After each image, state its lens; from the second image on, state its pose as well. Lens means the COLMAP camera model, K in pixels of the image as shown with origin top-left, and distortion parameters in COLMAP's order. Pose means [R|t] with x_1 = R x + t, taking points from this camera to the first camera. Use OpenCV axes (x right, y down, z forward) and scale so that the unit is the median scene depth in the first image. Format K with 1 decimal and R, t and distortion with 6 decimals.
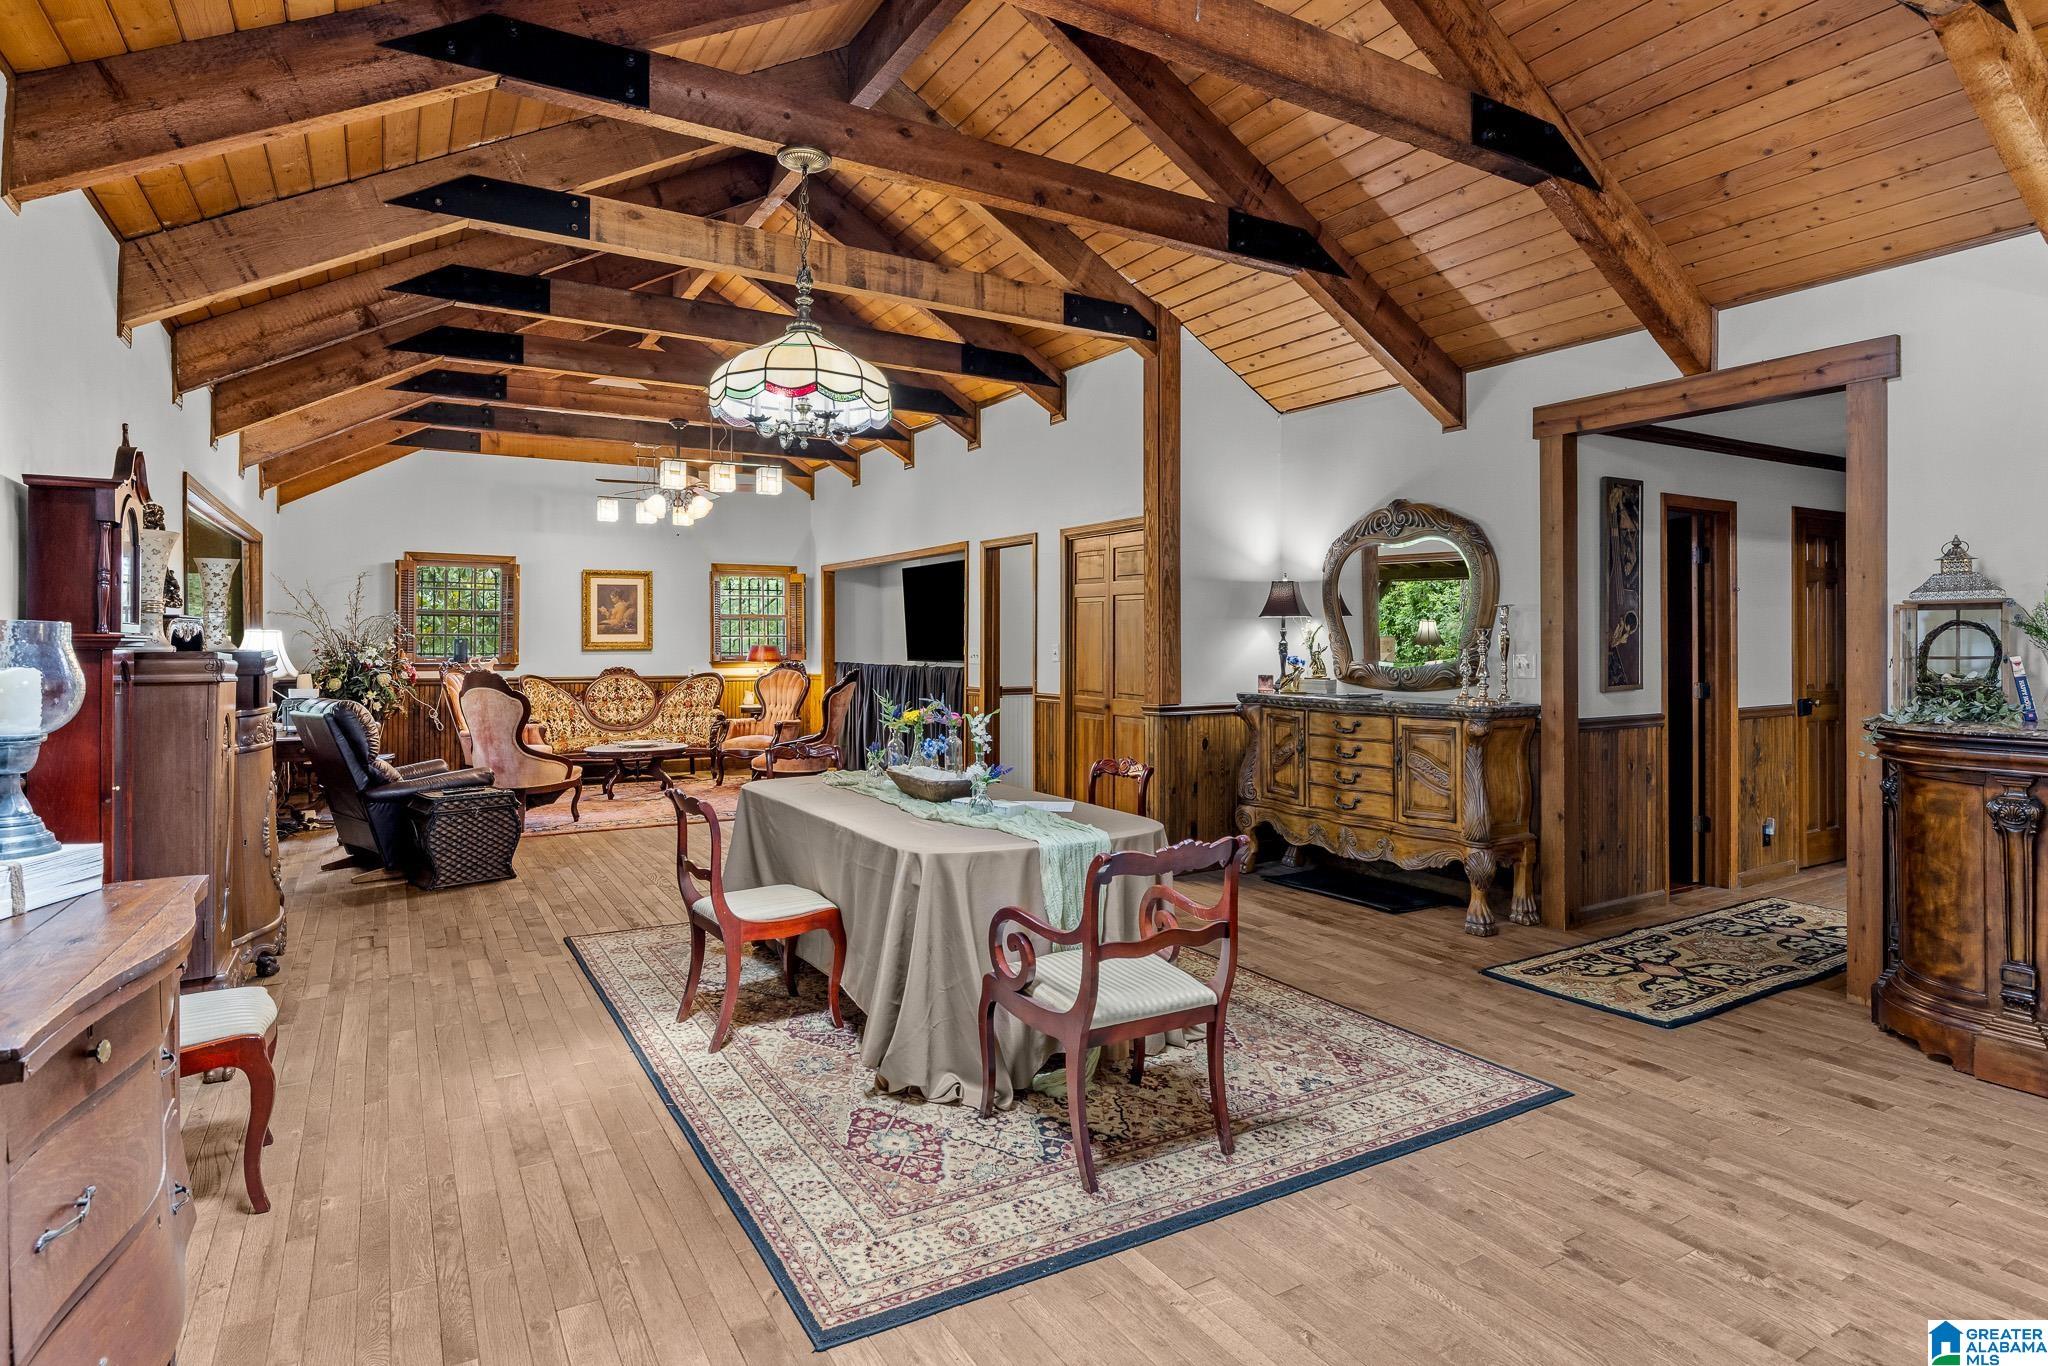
lens RADIAL K [[1070.1, 0, 1017.1], [0, 1070.1, 637.0], [0, 0, 1]] dist [-0.004369, -0.000465]
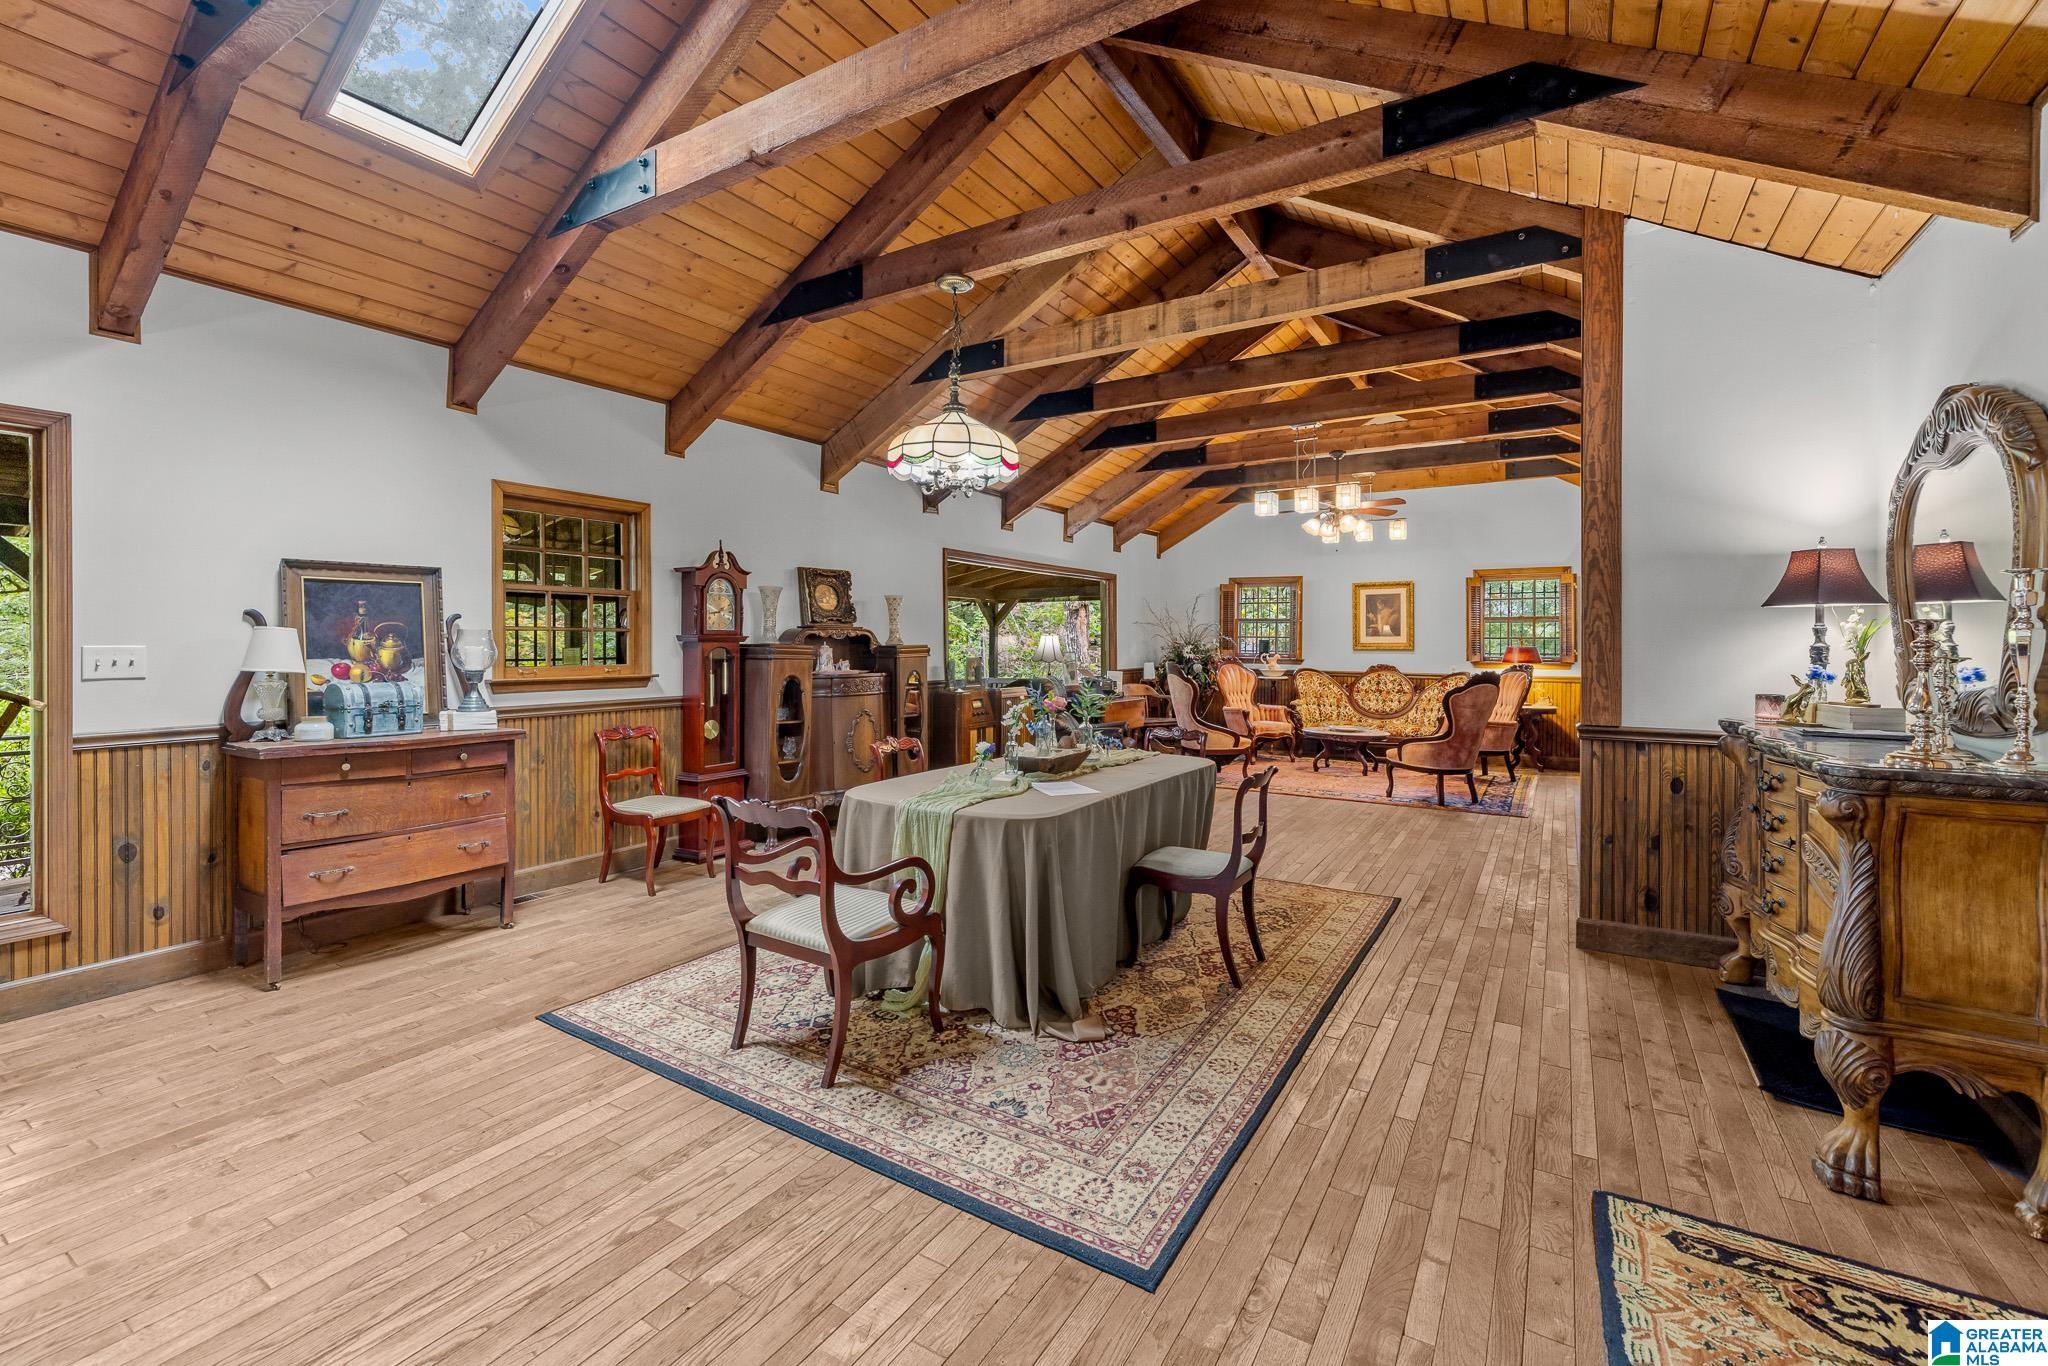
lens RADIAL K [[878.6, 0, 1012.9], [0, 878.6, 646.0], [0, 0, 1]] dist [0.000126, -0.000574]
pose [[0.457312, 0.007202, -0.889277, 0.642826], [-0.001344, 0.999972, 0.007408, 0.003093], [0.889305, -0.002193, 0.457309, 0.430662]]
